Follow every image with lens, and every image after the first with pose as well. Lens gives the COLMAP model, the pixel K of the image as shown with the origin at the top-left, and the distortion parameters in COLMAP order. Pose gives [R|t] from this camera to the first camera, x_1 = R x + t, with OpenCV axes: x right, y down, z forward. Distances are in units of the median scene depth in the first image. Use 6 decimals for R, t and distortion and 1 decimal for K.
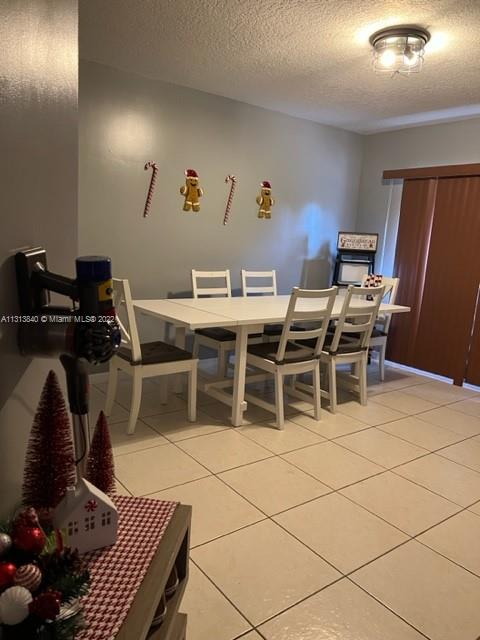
lens RADIAL K [[479.4, 0, 244.0], [0, 479.4, 324.0], [0, 0, 1]] dist [0.058021, -0.068442]
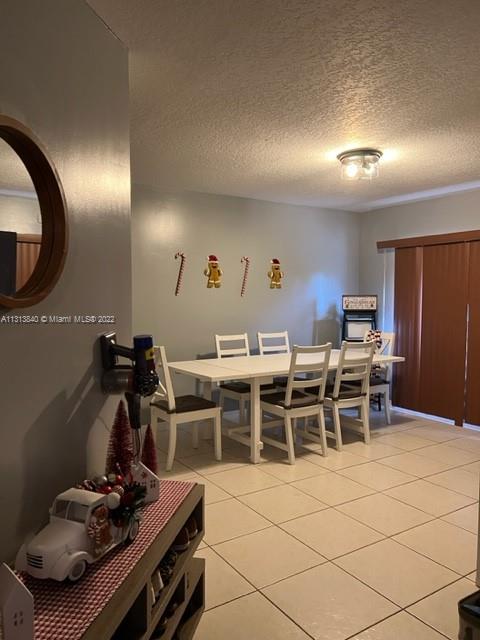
lens RADIAL K [[479.4, 0, 237.7], [0, 479.4, 317.6], [0, 0, 1]] dist [0.058021, -0.068442]
pose [[0.994818, -0.057909, -0.083569, 0.056572], [0.045661, 0.988861, -0.141668, 0.019220], [0.090842, 0.137118, 0.986380, -0.218775]]
